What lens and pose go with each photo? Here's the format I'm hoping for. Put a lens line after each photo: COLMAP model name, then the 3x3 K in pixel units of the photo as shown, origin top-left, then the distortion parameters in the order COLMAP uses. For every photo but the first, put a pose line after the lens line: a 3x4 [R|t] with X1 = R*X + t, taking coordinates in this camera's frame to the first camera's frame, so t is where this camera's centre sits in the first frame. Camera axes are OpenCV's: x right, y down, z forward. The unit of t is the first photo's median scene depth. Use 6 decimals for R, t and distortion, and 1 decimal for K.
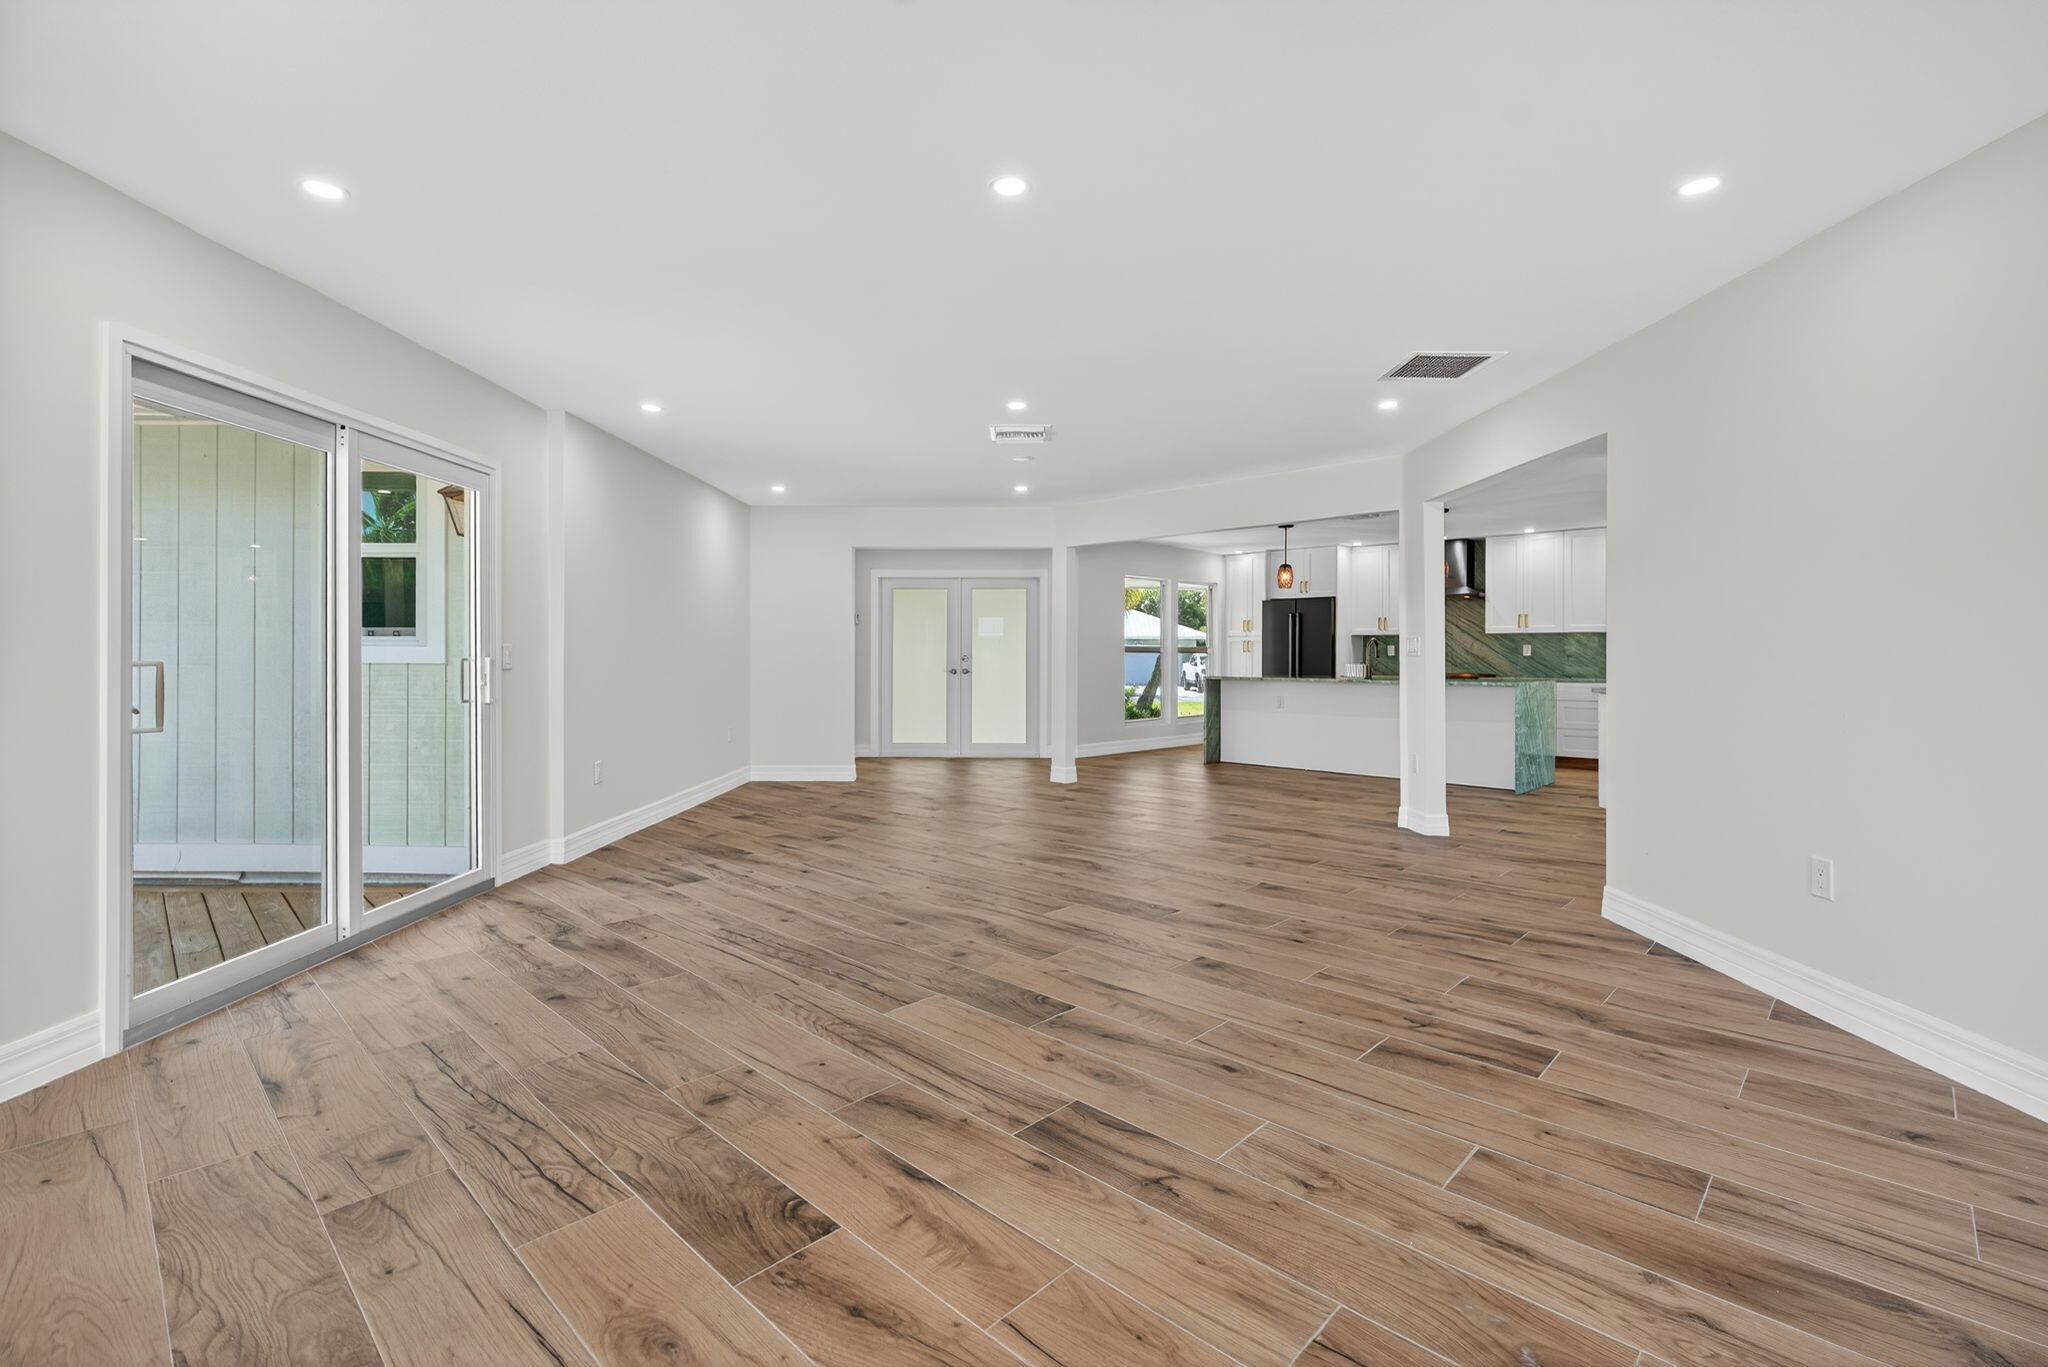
lens RADIAL K [[905.5, 0, 1034.1], [0, 905.5, 660.7], [0, 0, 1]] dist [-0.003274, 0.000136]
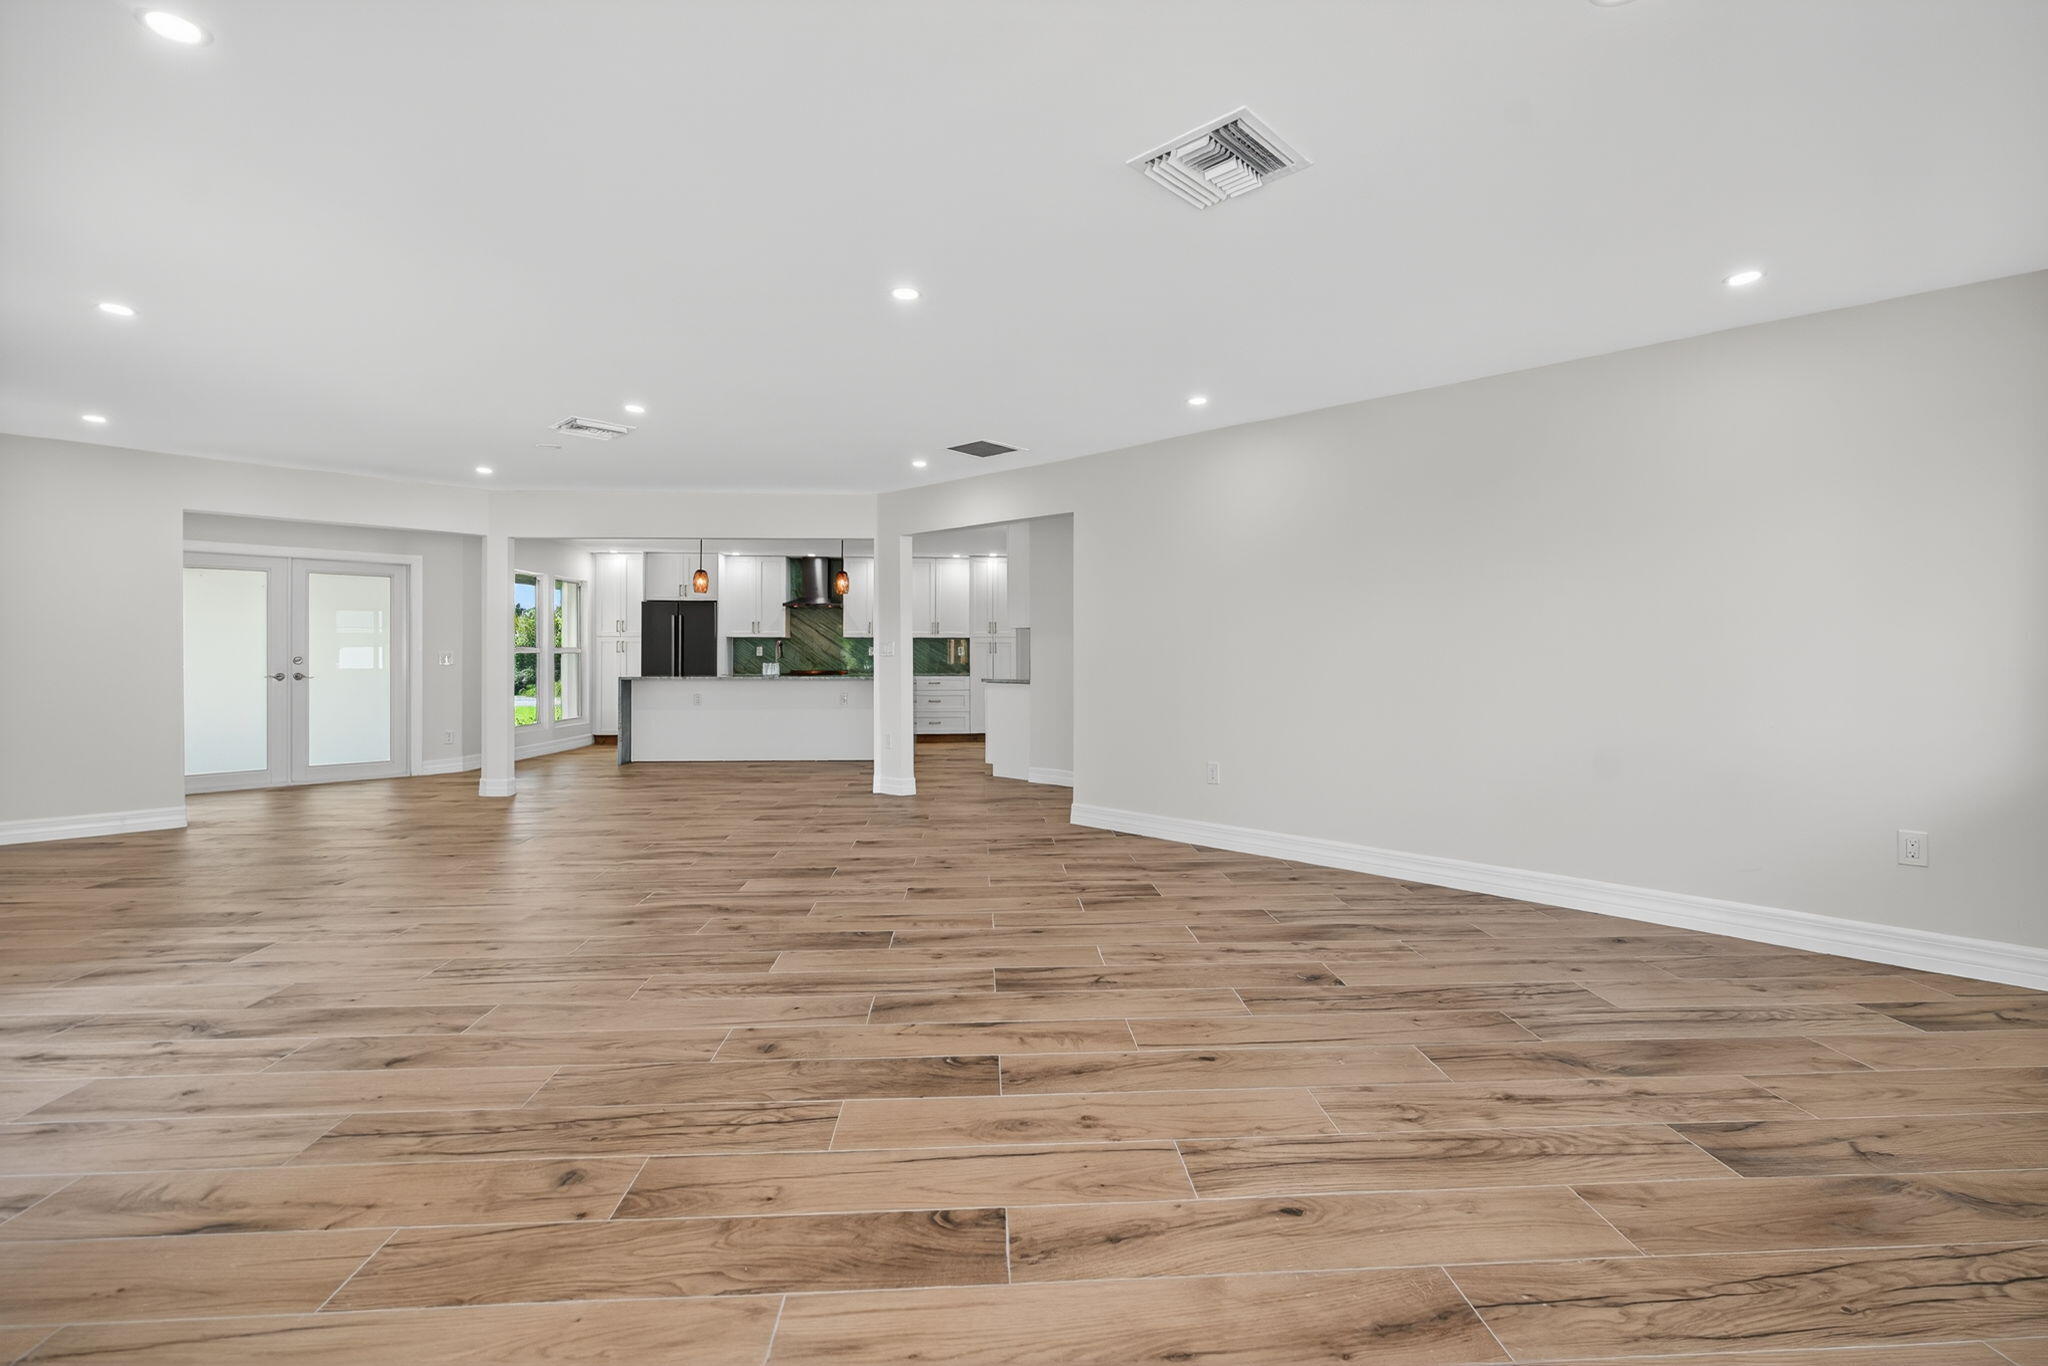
lens RADIAL K [[905.4, 0, 1025.7], [0, 905.4, 649.3], [0, 0, 1]] dist [-0.001187, -0.000174]
pose [[0.684970, 0.003659, 0.728562, -0.367432], [0.005904, 0.999927, -0.010573, 0.000630], [-0.728547, 0.011544, 0.684898, -0.004660]]
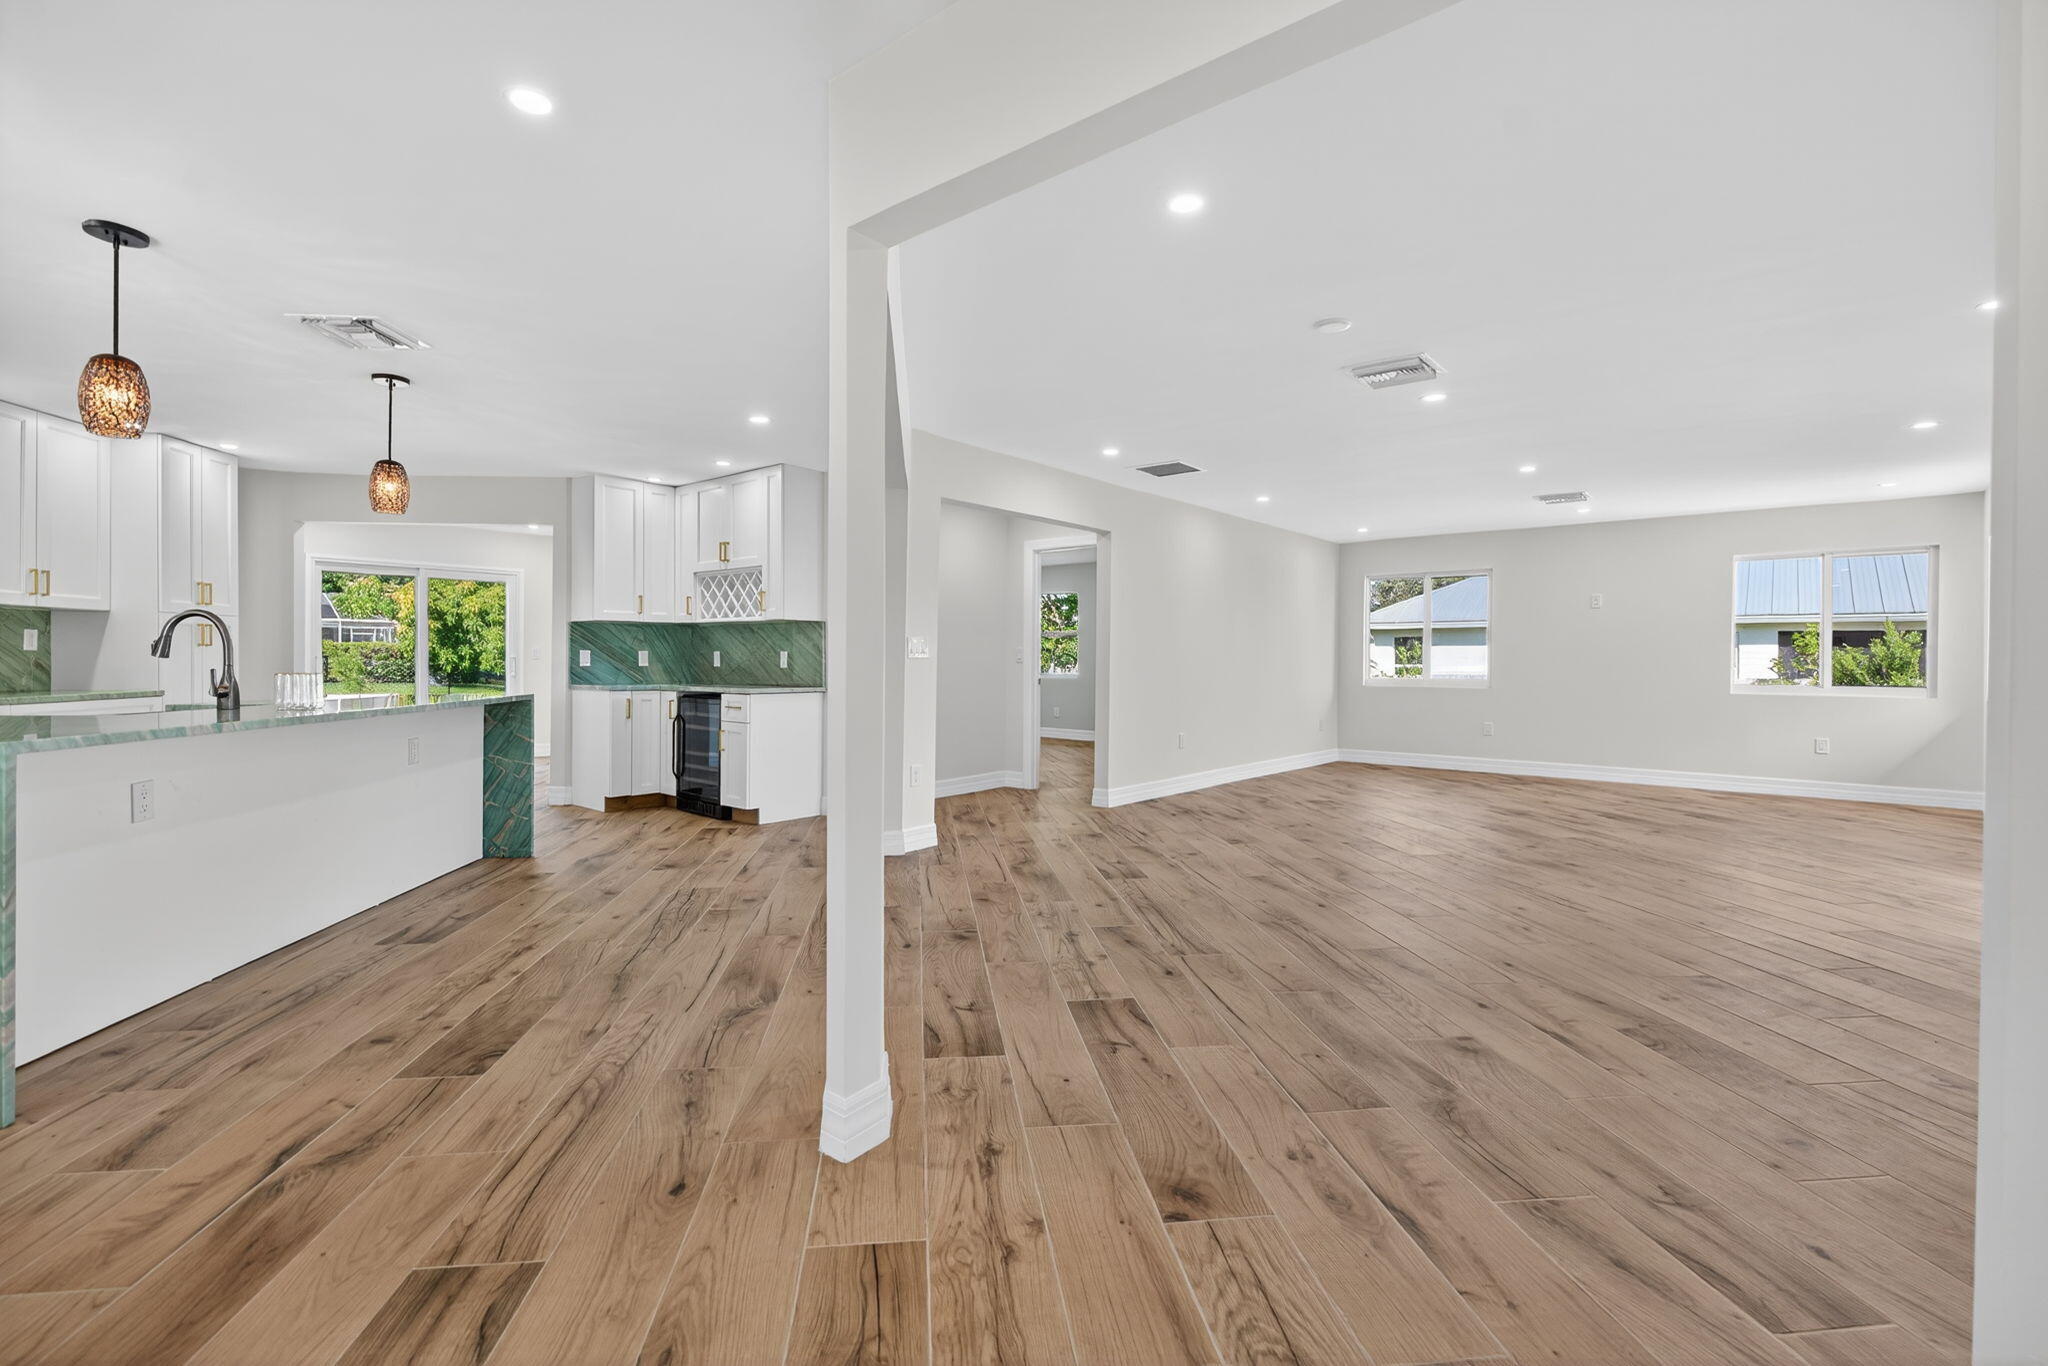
lens RADIAL K [[909.0, 0, 1028.8], [0, 909.0, 667.6], [0, 0, 1]] dist [-0.000756, 0.000456]
pose [[-0.767853, -0.015262, 0.640444, -0.248635], [-0.005108, 0.999830, 0.017702, -0.011705], [-0.640606, 0.010321, -0.767800, 1.640528]]
